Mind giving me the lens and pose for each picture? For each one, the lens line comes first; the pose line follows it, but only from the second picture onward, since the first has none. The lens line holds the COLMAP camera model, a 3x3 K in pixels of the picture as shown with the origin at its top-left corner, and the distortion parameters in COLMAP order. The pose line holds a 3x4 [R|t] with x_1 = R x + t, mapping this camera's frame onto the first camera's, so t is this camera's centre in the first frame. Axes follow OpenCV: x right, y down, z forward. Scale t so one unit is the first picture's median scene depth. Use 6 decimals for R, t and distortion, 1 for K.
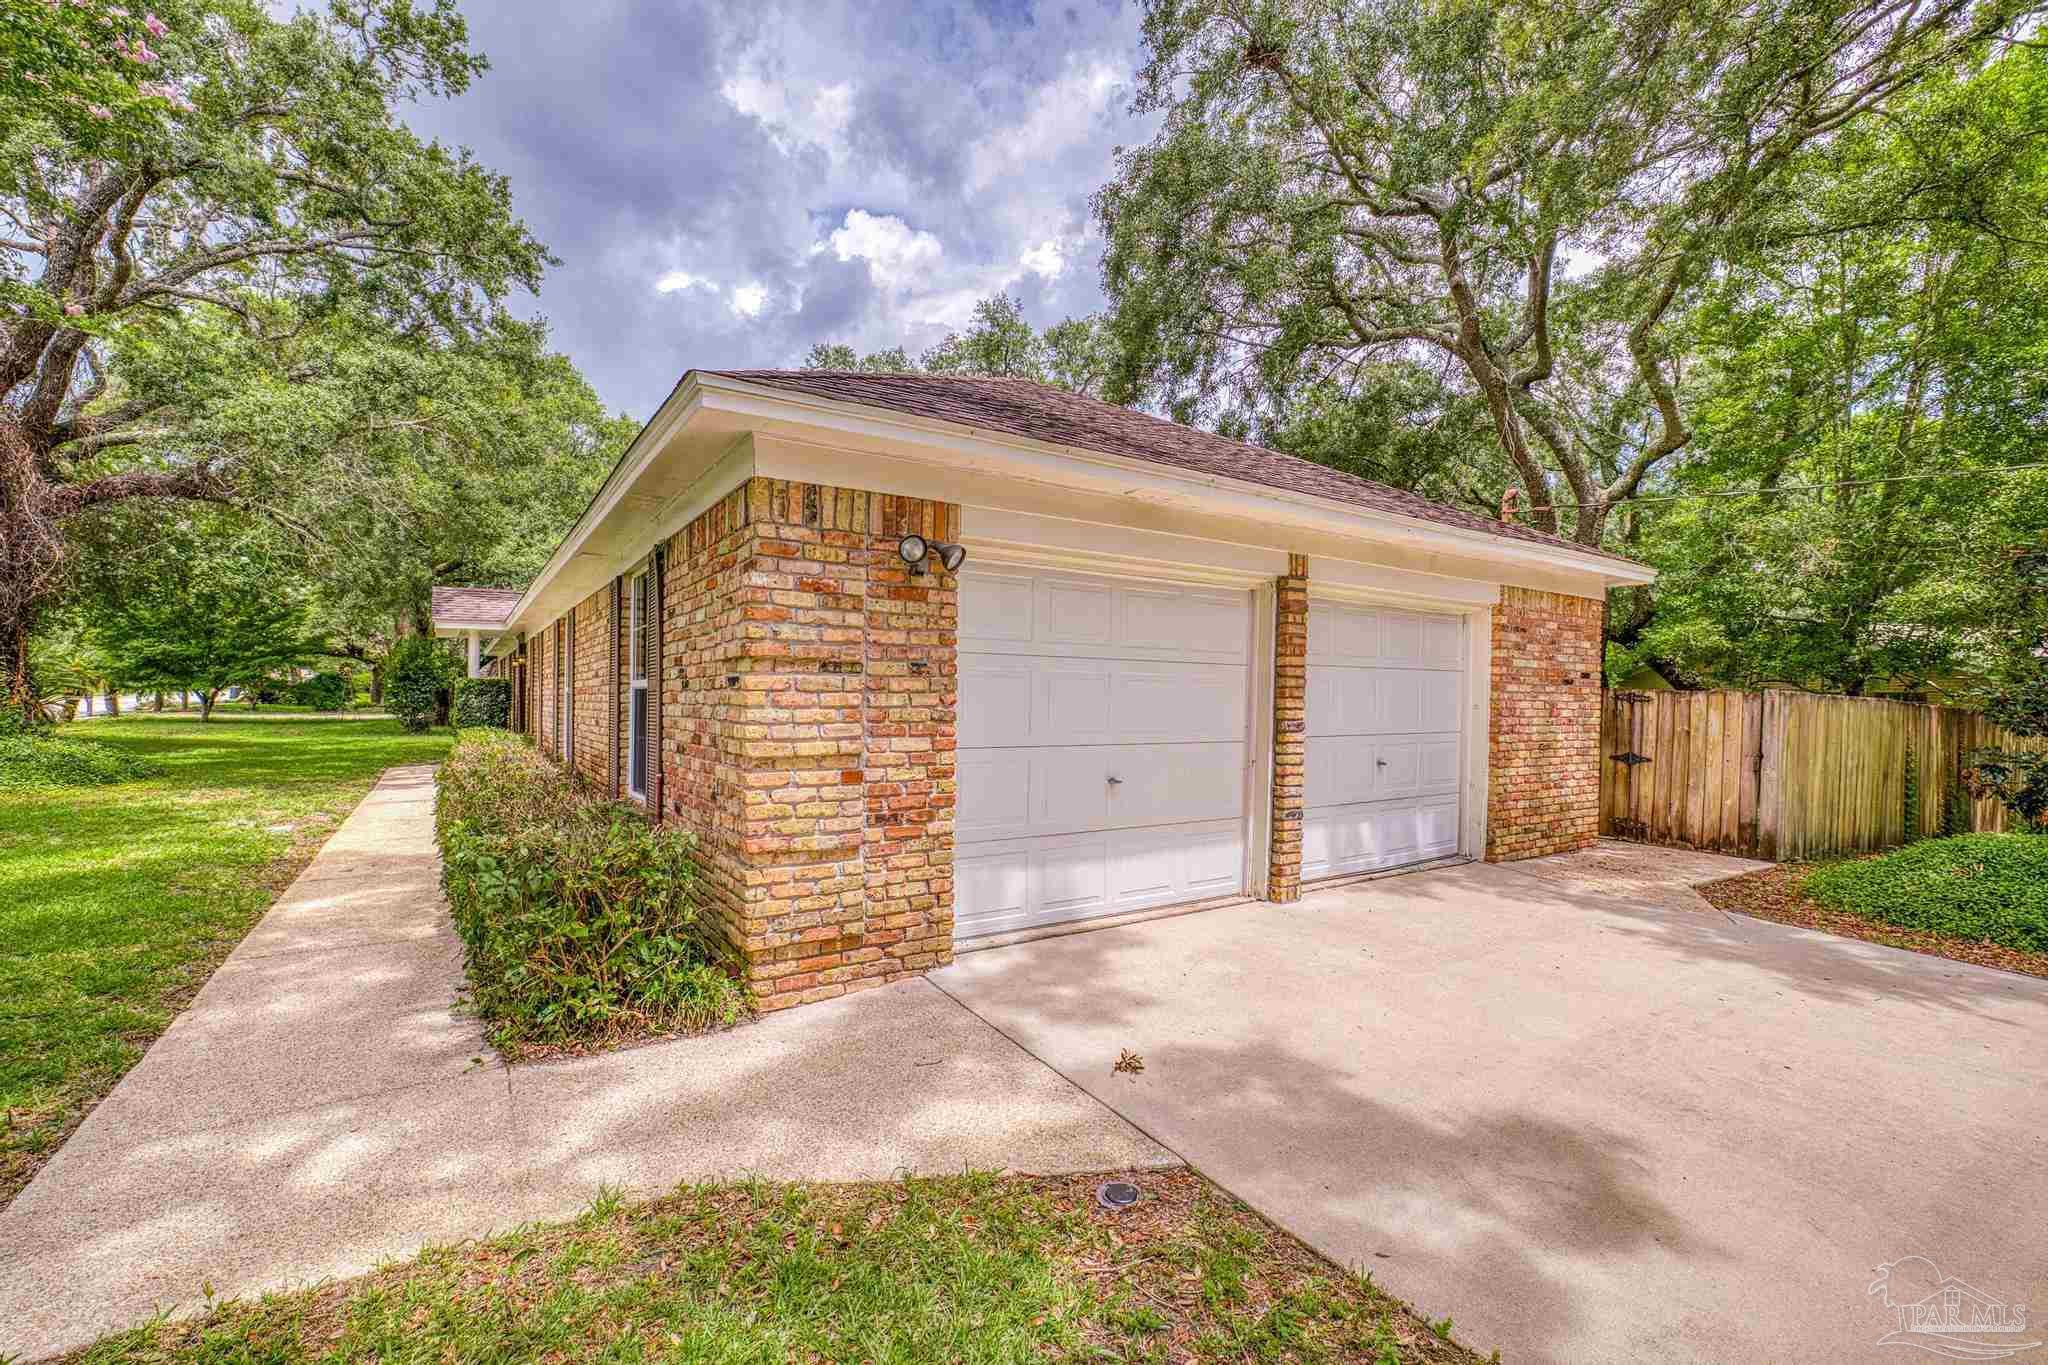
lens RADIAL K [[867.6, 0, 985.3], [0, 867.6, 704.7], [0, 0, 1]] dist [-0.004944, 0.005895]
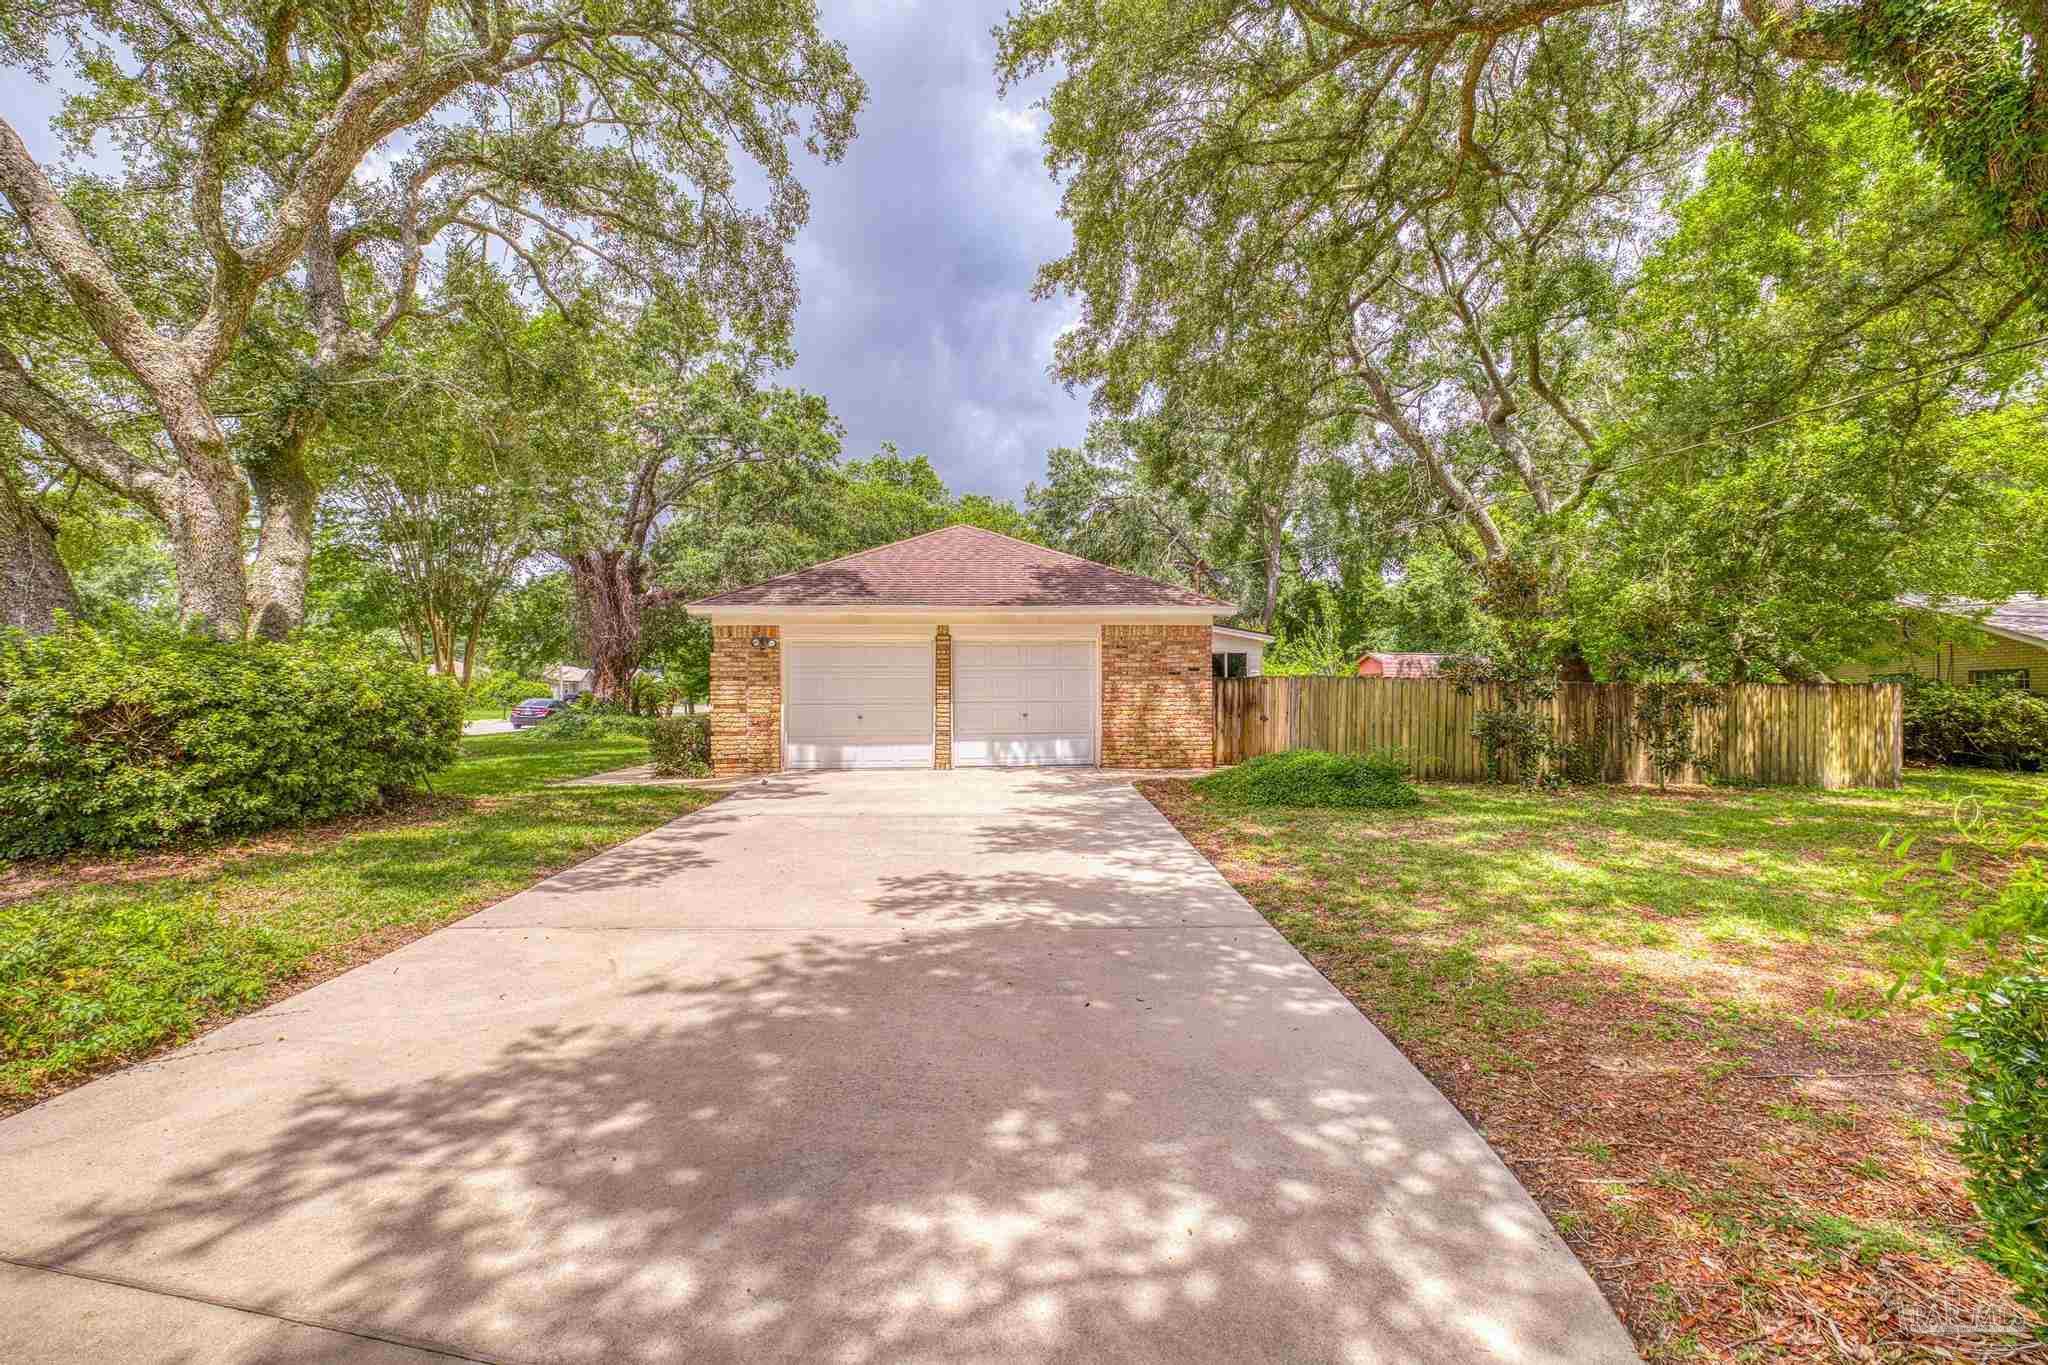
lens RADIAL K [[867.6, 0, 1020.7], [0, 867.6, 696.7], [0, 0, 1]] dist [-0.004944, 0.005895]
pose [[0.895135, -0.018103, -0.445428, 1.594014], [0.012597, 0.999803, -0.015318, 0.064140], [0.445618, 0.008101, 0.895187, -1.054679]]
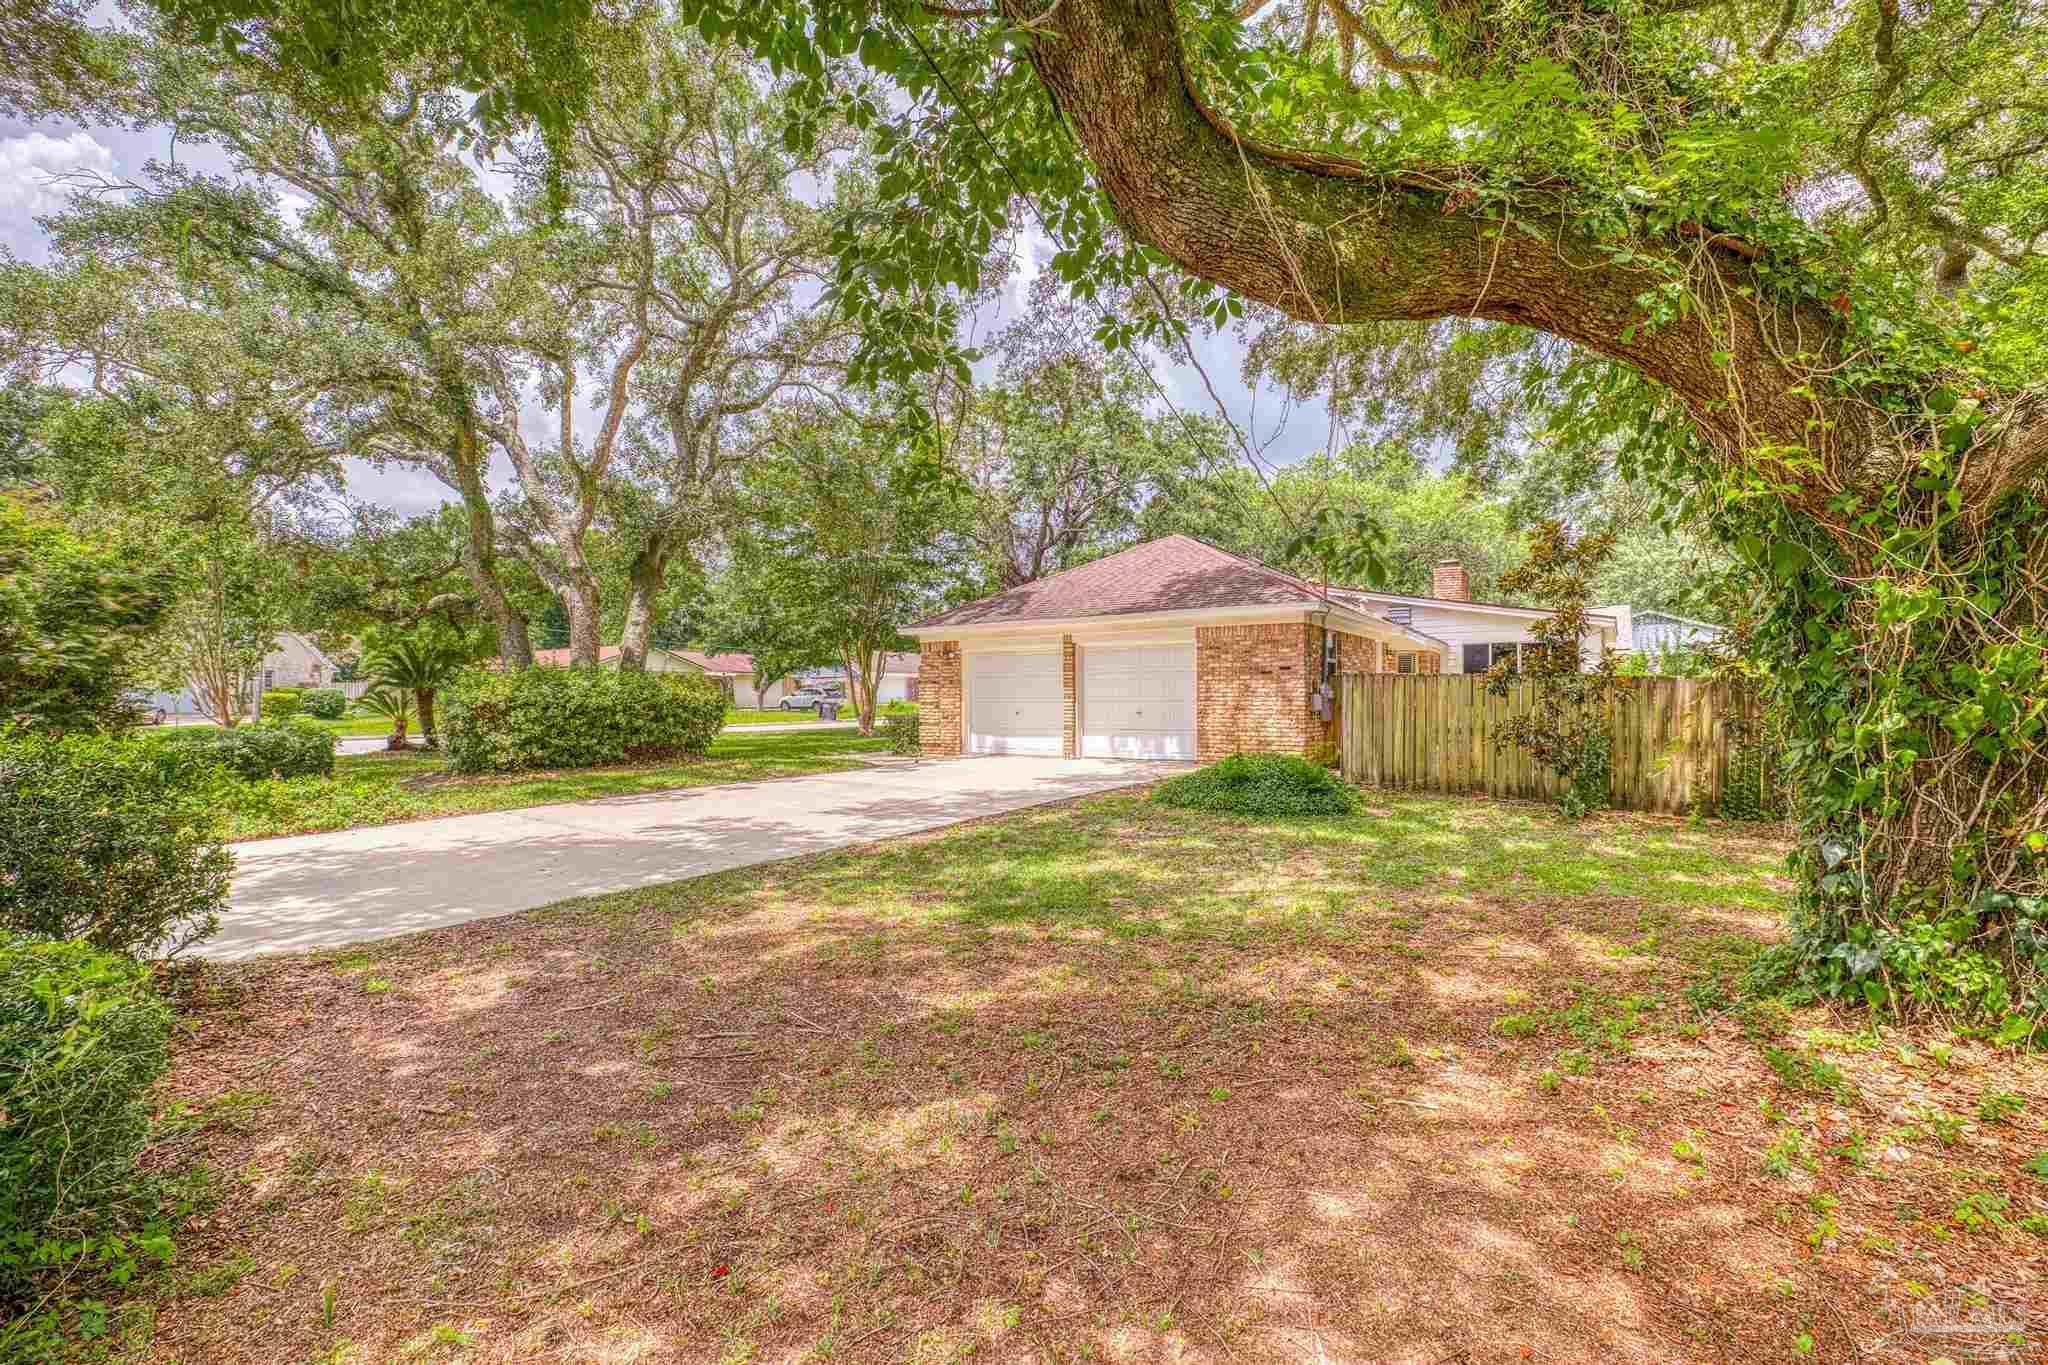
lens RADIAL K [[867.6, 0, 1013.8], [0, 867.6, 691.2], [0, 0, 1]] dist [-0.004944, 0.005895]
pose [[0.423618, -0.016977, -0.905682, 2.758431], [0.004621, 0.999852, -0.016581, 0.054122], [0.905829, 0.002839, 0.423634, -0.350550]]
